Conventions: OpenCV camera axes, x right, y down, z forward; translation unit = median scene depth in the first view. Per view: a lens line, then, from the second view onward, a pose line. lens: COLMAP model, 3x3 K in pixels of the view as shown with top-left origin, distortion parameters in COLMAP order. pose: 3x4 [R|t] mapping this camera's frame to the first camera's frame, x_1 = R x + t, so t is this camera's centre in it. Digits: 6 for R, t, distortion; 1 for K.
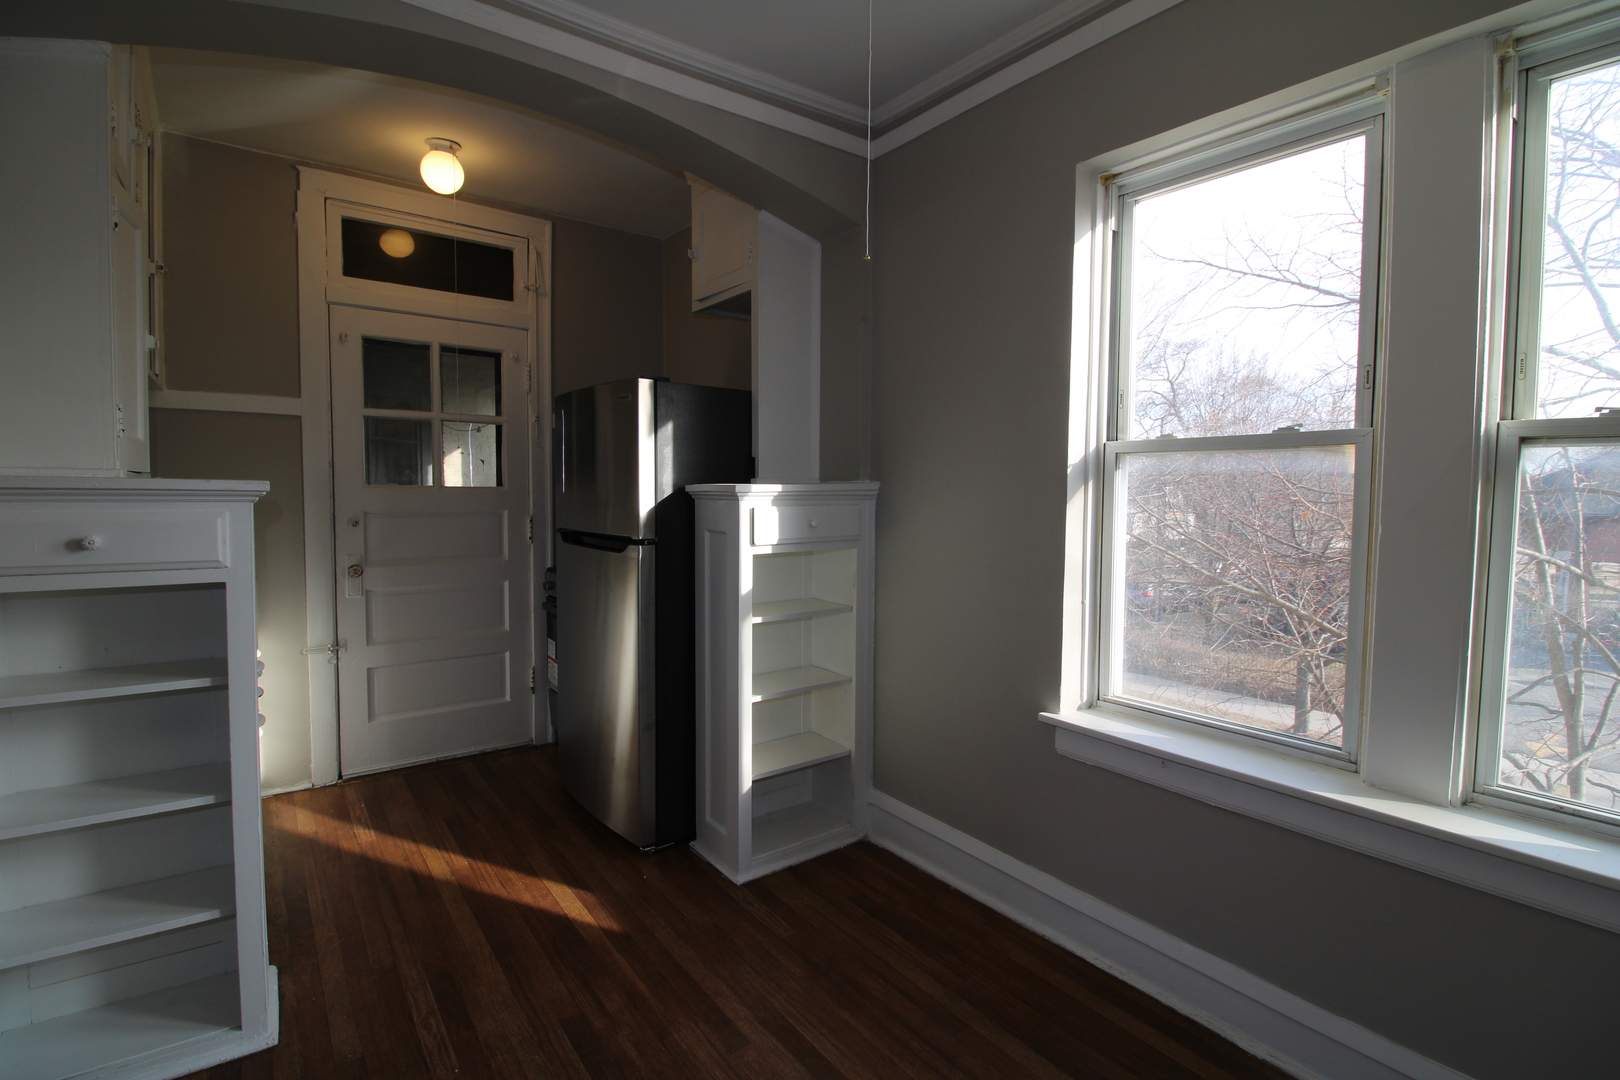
lens RADIAL K [[750.4, 0, 810.3], [0, 750.4, 531.8], [0, 0, 1]] dist [0.000280, -0.015117]
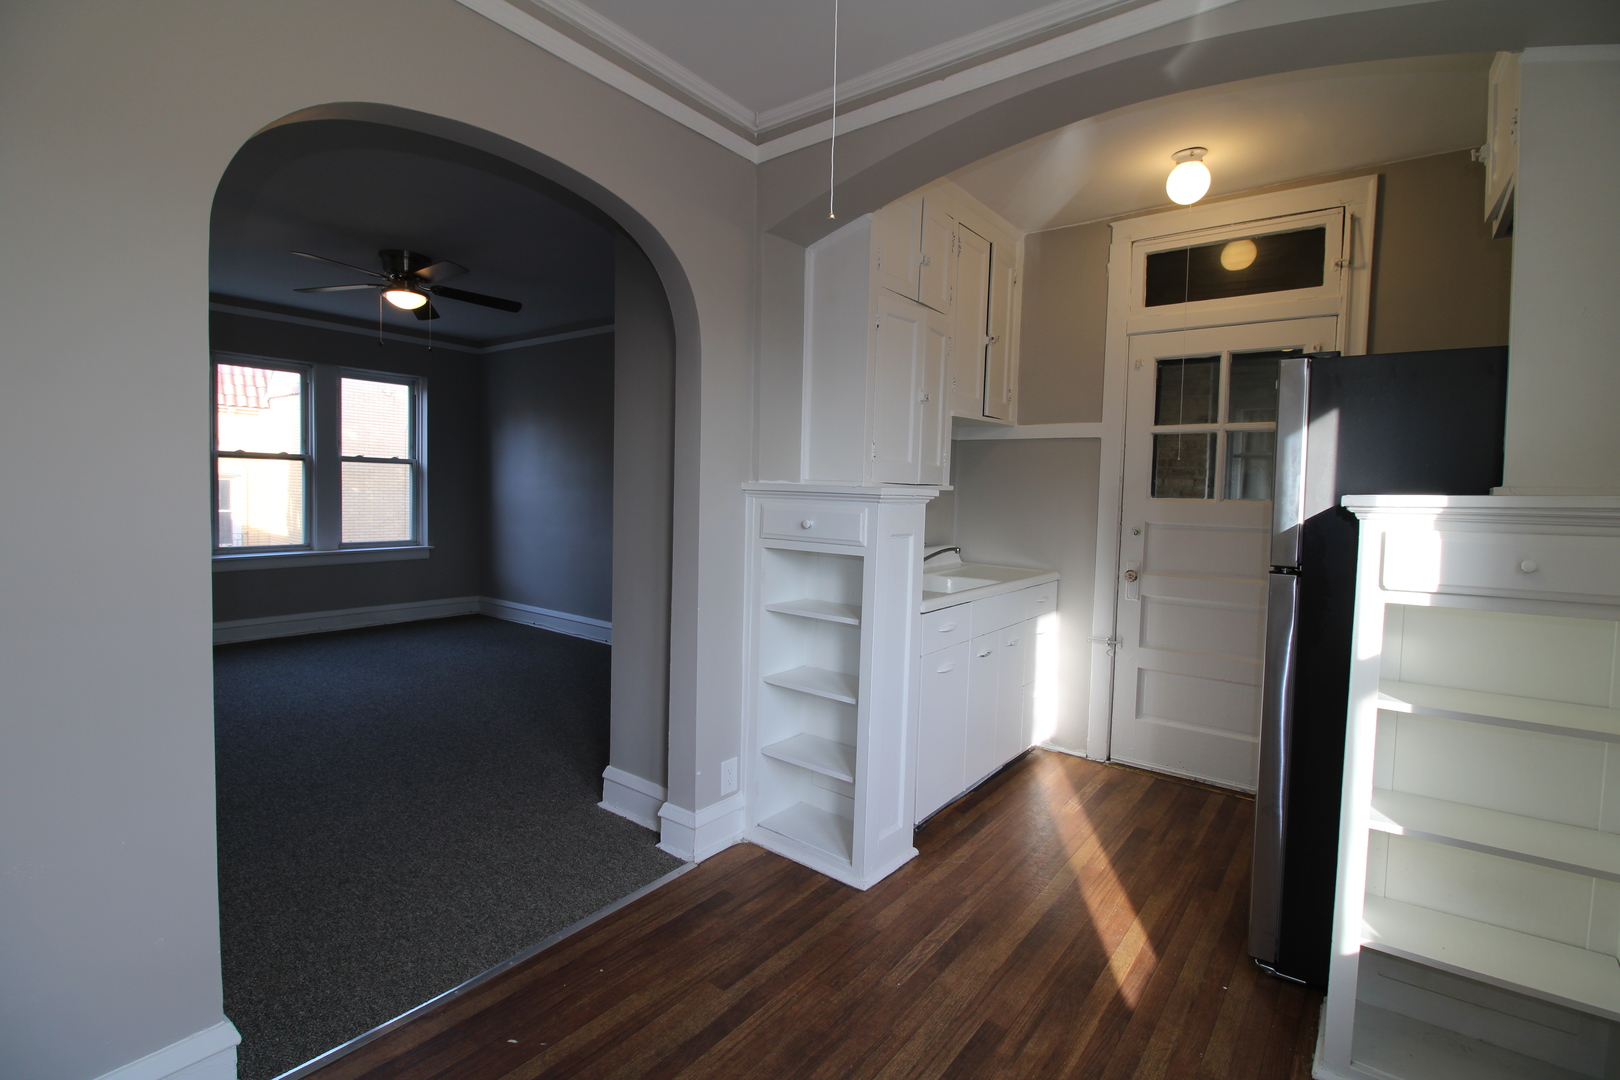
lens RADIAL K [[738.9, 0, 815.9], [0, 738.9, 526.6], [0, 0, 1]] dist [0.001933, -0.014323]
pose [[0.263898, 0.042718, -0.963604, 0.317324], [-0.075756, 0.996851, 0.023445, -0.010048], [0.961571, 0.066812, 0.266303, 0.275803]]
